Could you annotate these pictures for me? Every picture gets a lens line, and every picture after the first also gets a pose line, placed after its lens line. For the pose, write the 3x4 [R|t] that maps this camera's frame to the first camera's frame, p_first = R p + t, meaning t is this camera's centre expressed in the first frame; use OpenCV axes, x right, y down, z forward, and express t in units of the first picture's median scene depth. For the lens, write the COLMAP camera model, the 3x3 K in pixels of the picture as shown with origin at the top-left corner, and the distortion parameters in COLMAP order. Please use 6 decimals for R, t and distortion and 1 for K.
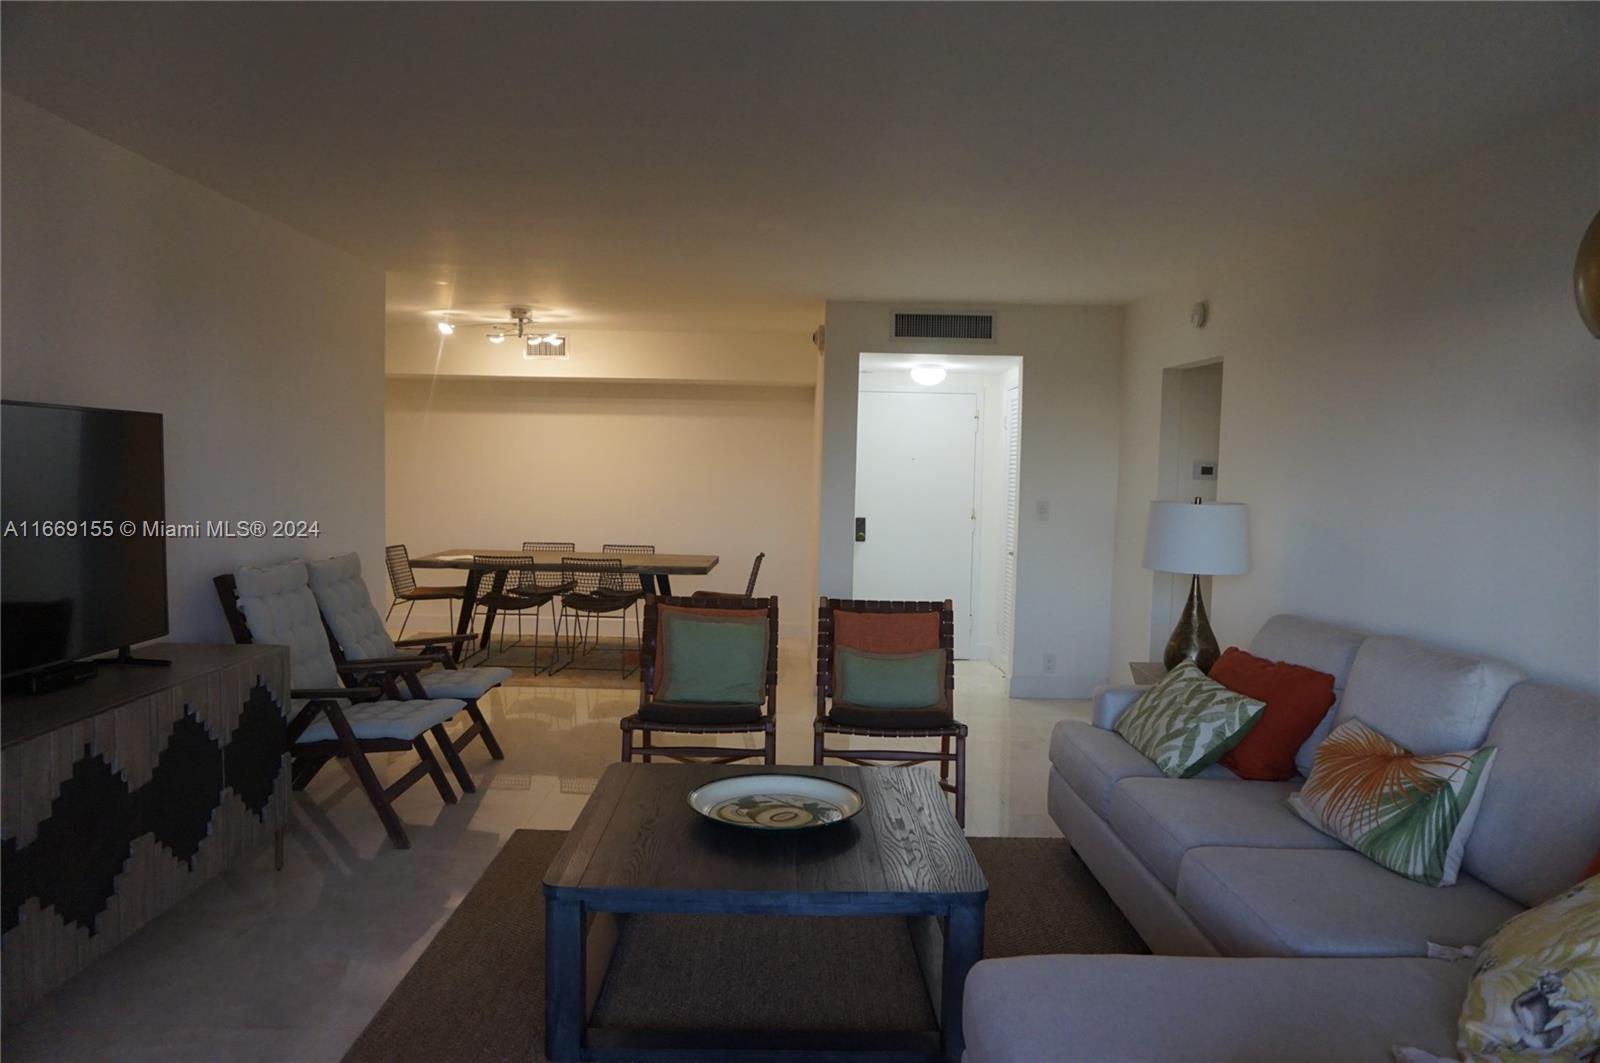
lens RADIAL K [[1074.7, 0, 809.7], [0, 1074.7, 533.6], [0, 0, 1]] dist [-0.047892, 0.026680]
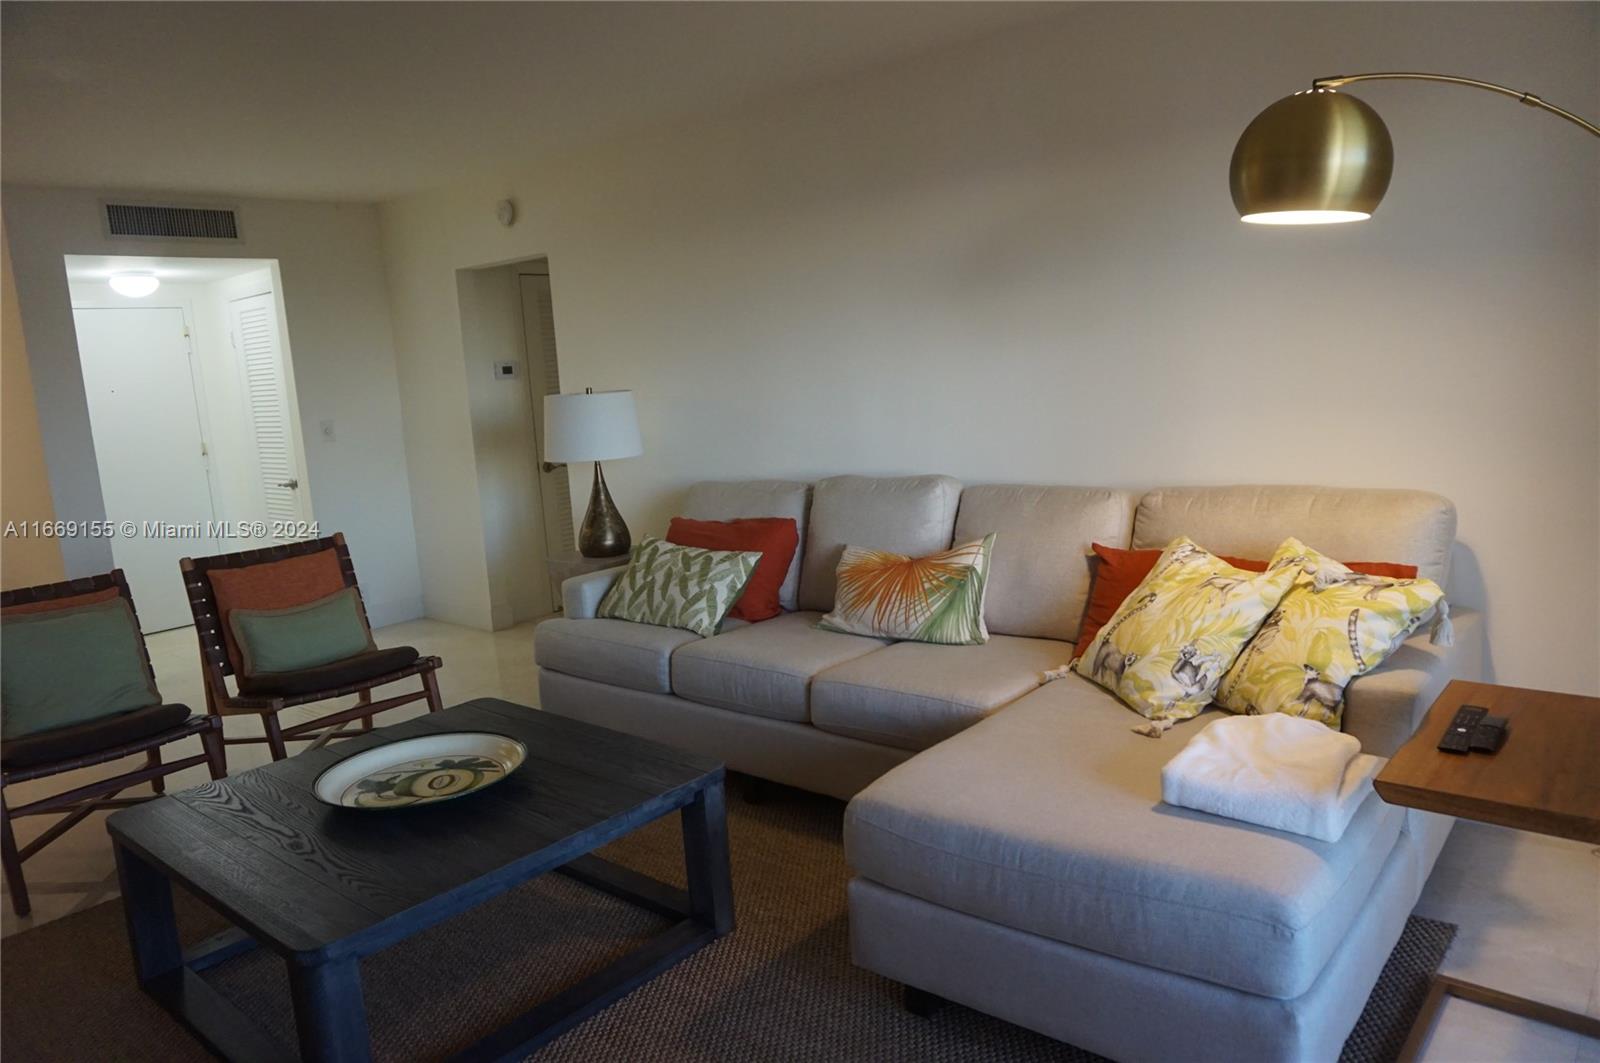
lens RADIAL K [[1074.7, 0, 807.6], [0, 1074.7, 534.0], [0, 0, 1]] dist [-0.047892, 0.026680]
pose [[0.660824, -0.181788, 0.728193, -0.378396], [0.126805, 0.983318, 0.130405, -0.004193], [-0.739751, 0.006164, 0.672852, 0.189958]]
